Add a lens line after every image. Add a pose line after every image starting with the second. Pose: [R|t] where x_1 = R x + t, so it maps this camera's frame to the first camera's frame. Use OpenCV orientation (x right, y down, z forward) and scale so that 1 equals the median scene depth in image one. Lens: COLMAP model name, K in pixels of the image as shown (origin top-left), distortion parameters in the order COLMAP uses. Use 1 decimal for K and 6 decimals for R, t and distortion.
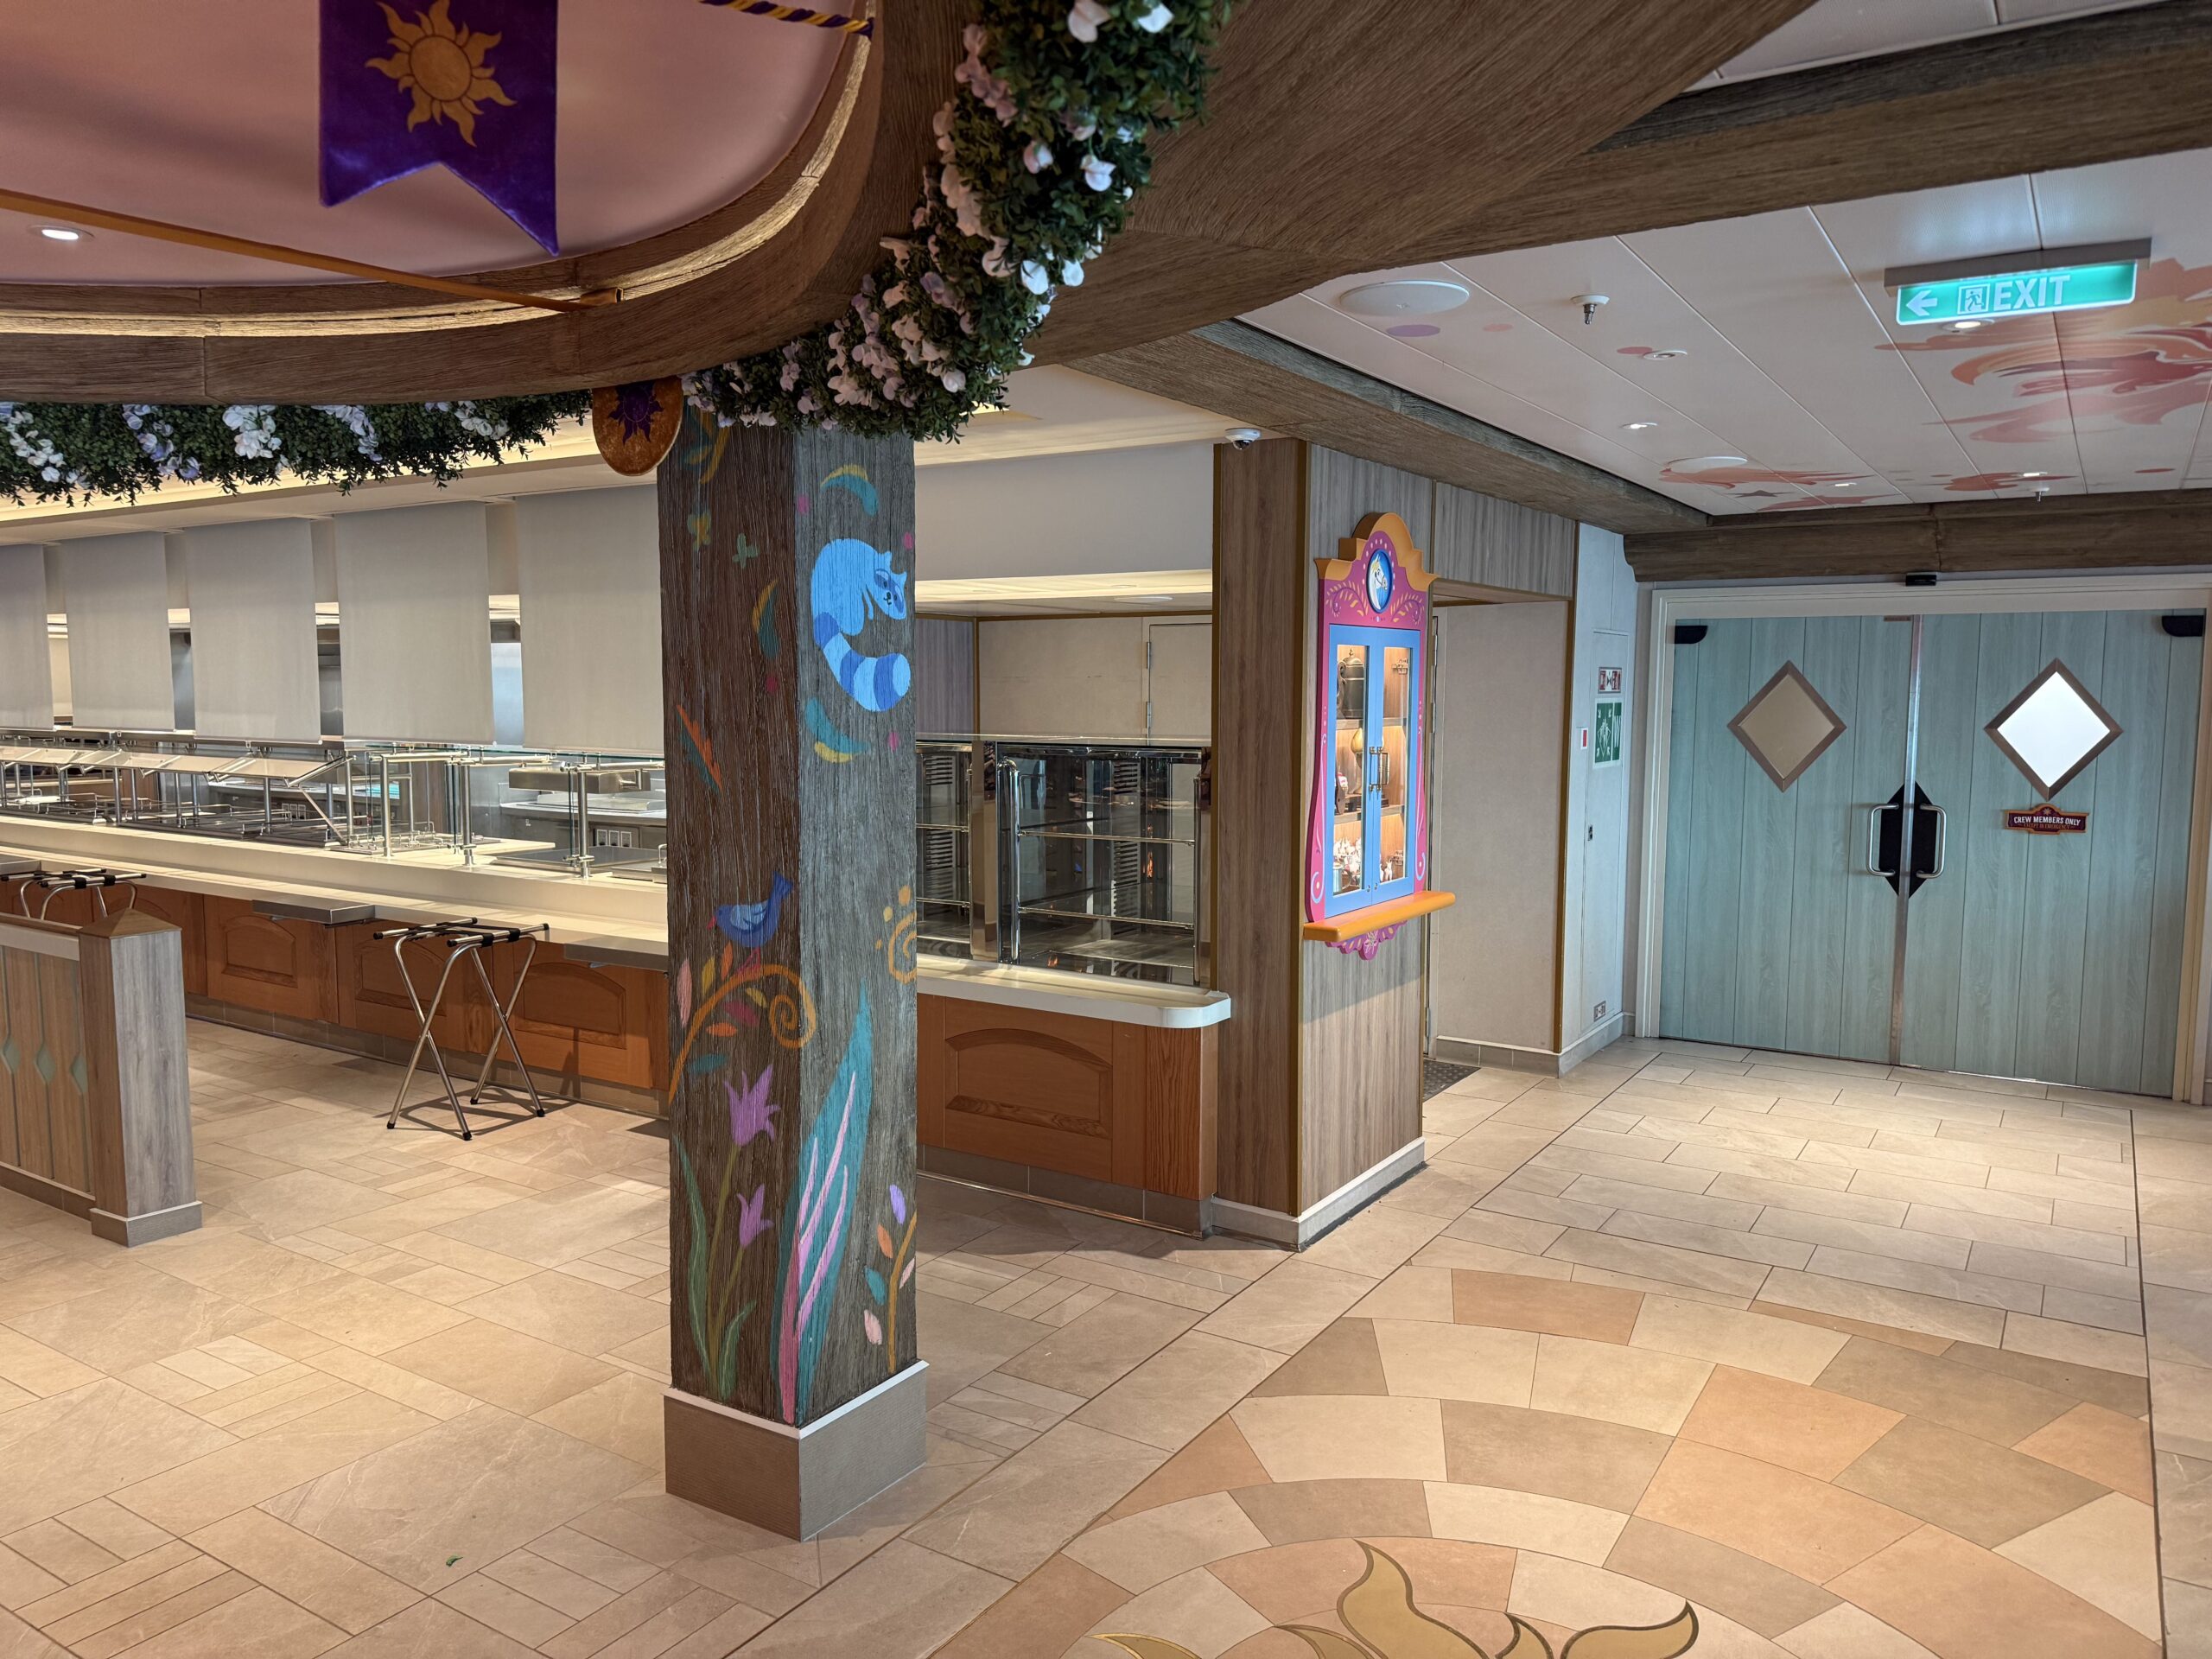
lens RADIAL K [[1567.1, 0, 1085.2], [0, 1567.1, 822.5], [0, 0, 1]] dist [0.110165, -0.102286]
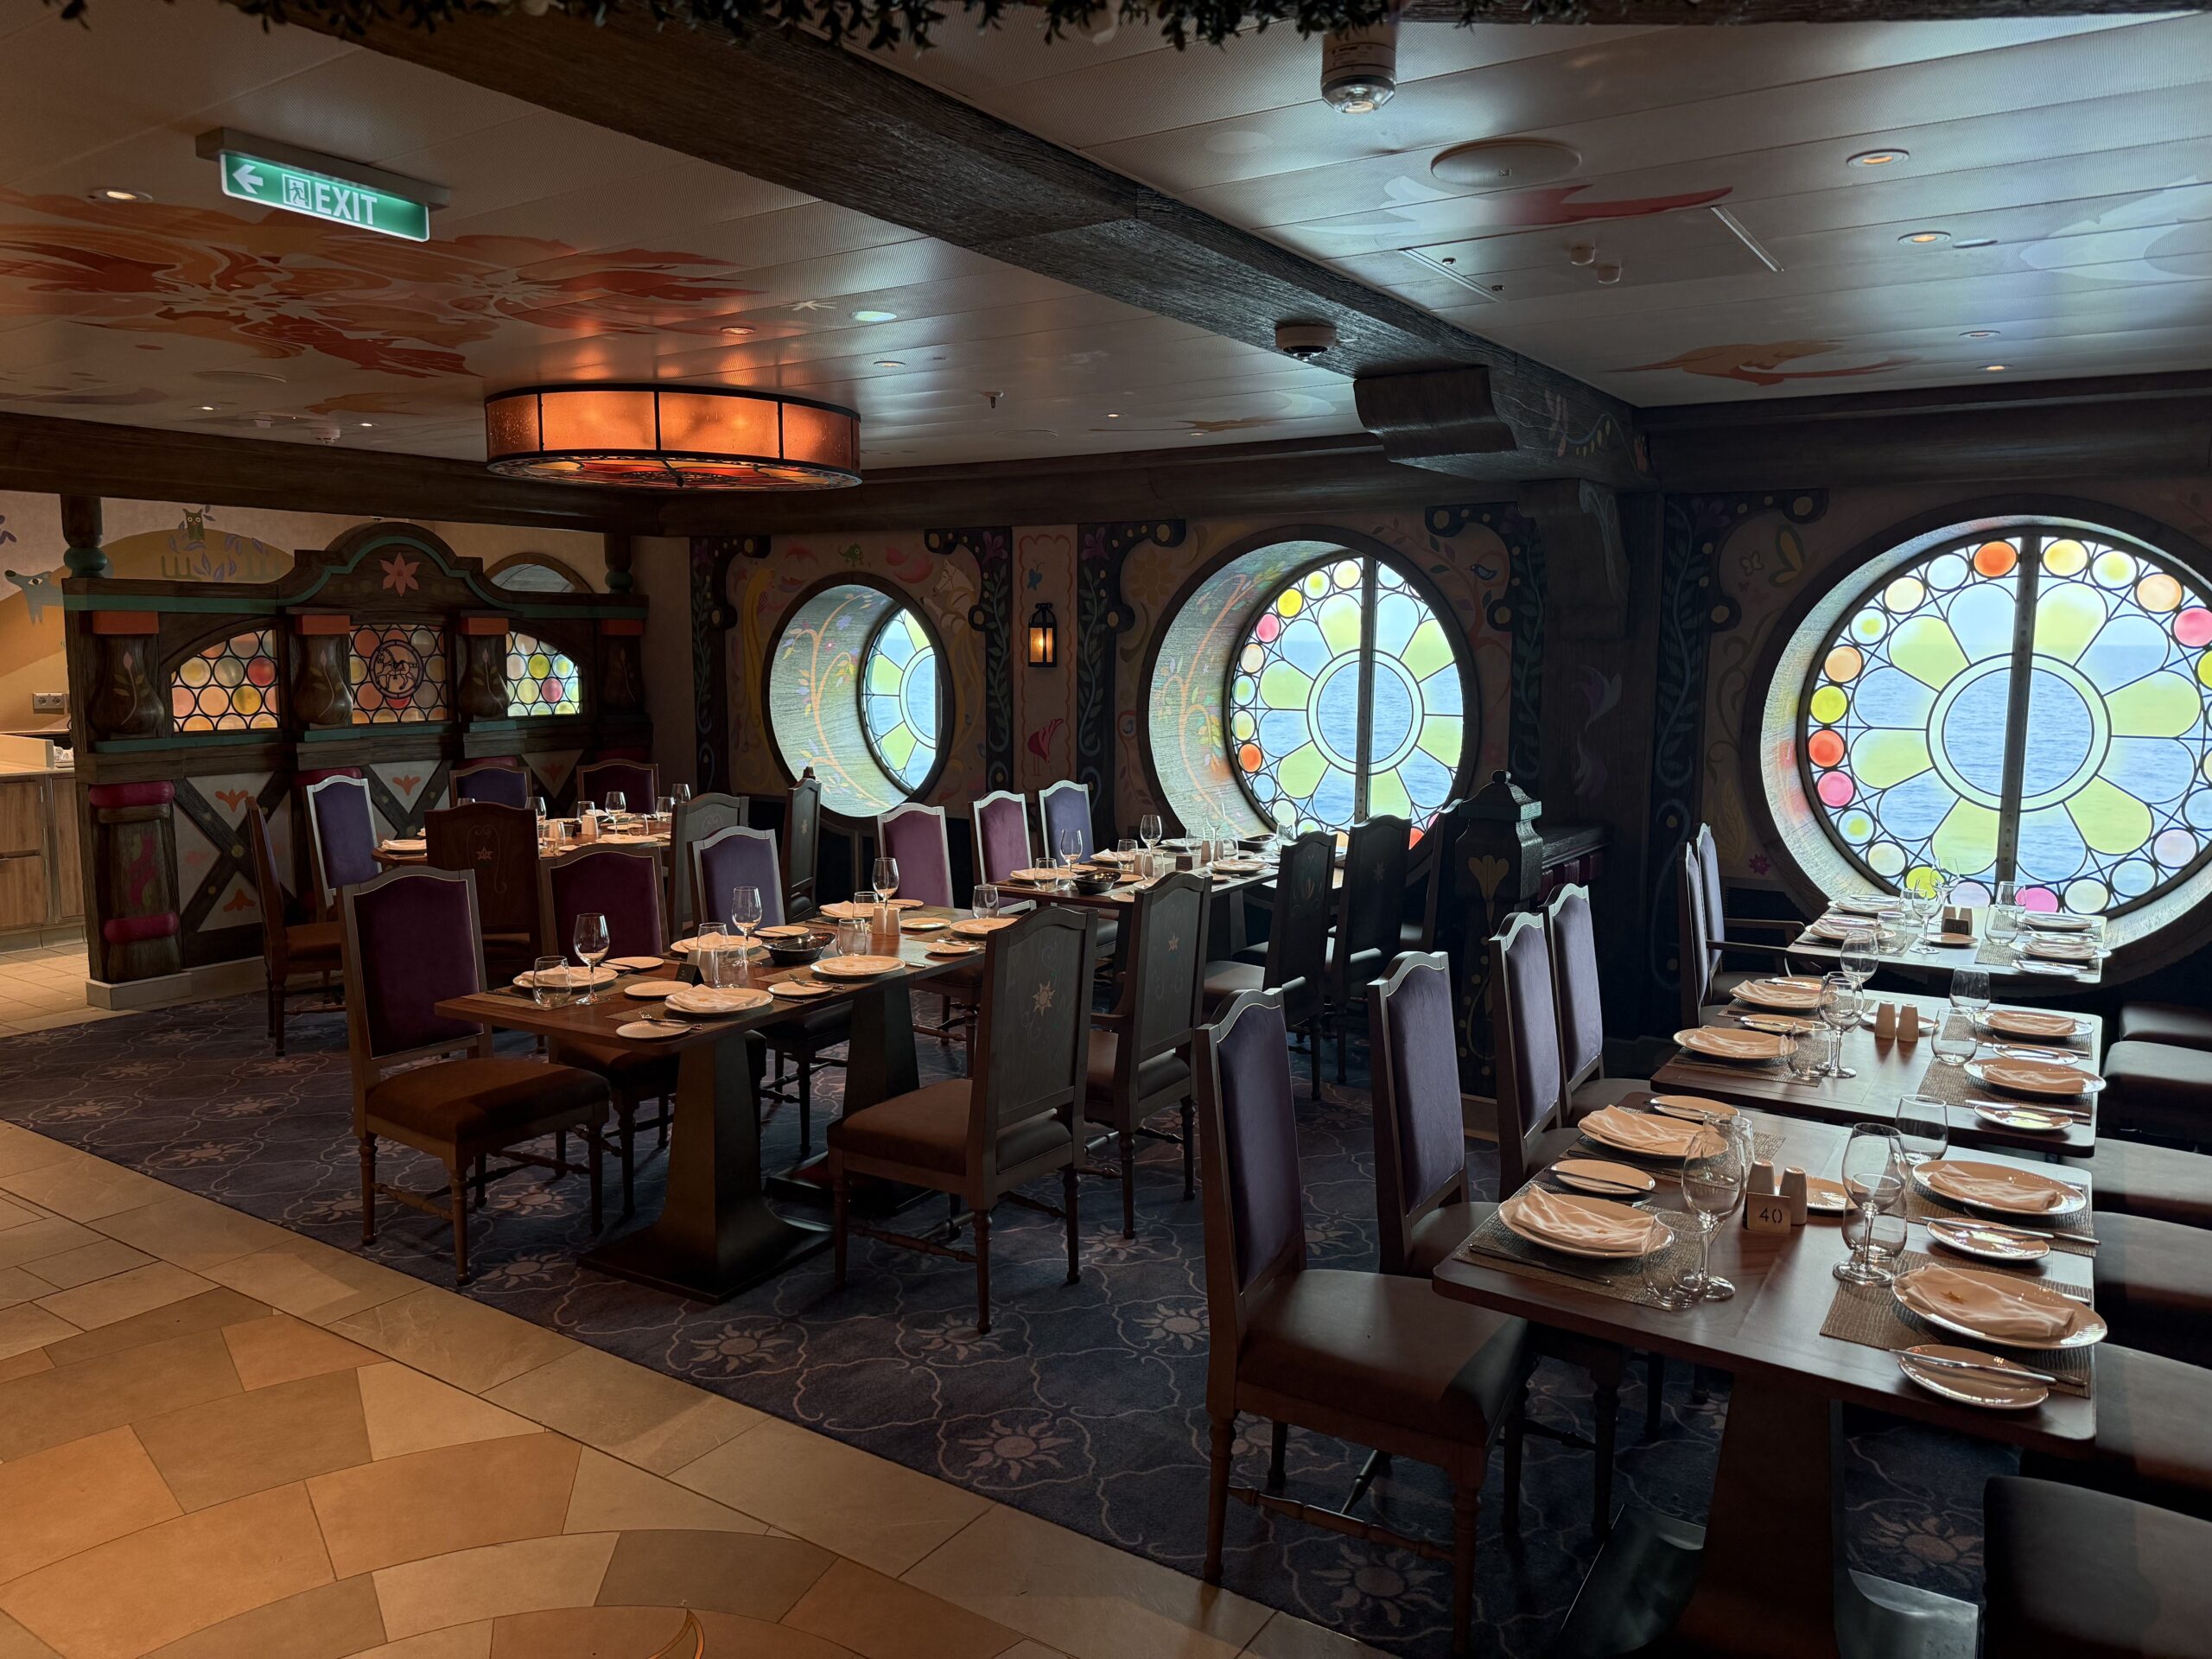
lens RADIAL K [[1567.1, 0, 1085.2], [0, 1567.1, 822.5], [0, 0, 1]] dist [0.110165, -0.102286]
pose [[0.015024, -0.116975, 0.993021, -0.291517], [0.080561, 0.990046, 0.115406, -0.020269], [-0.996636, 0.078265, 0.024298, 0.373600]]
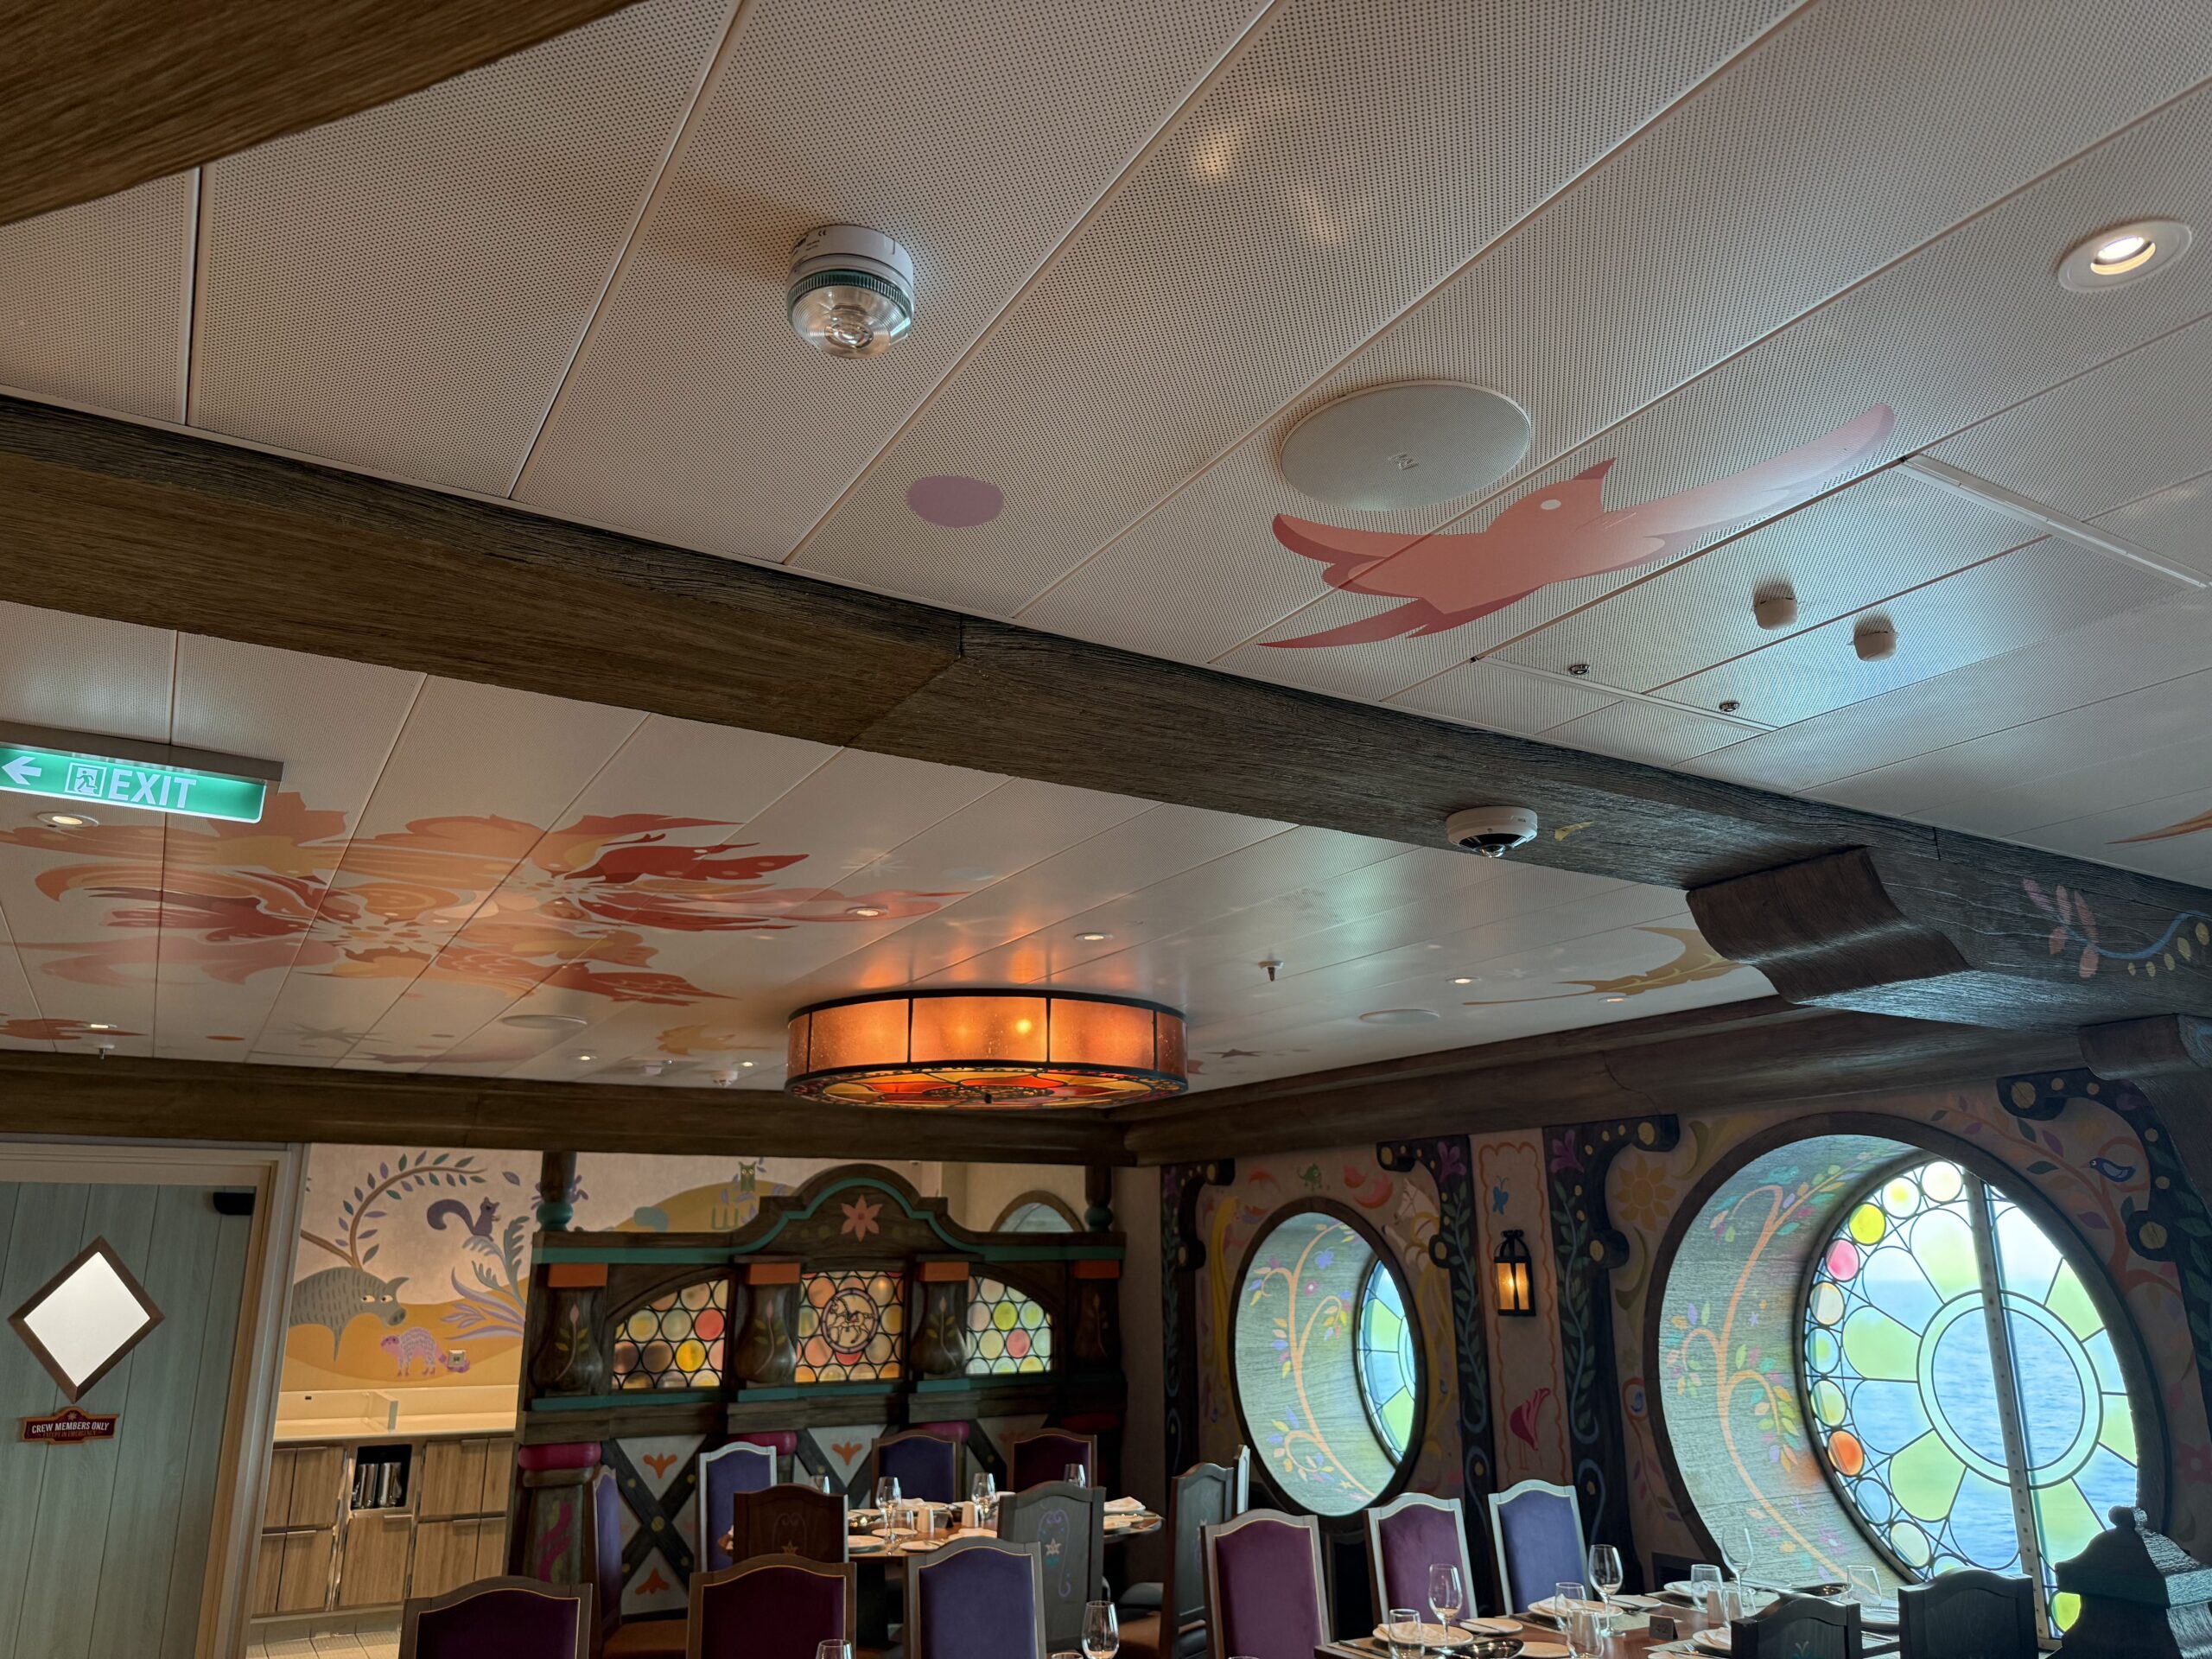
lens RADIAL K [[1581.3, 0, 1130.4], [0, 1581.3, 829.0], [0, 0, 1]] dist [0.031507, -0.056738]
pose [[0.440669, 0.242356, 0.864335, 0.052853], [0.081194, 0.948157, -0.307255, 0.001321], [-0.893990, 0.205576, 0.398145, 0.122840]]
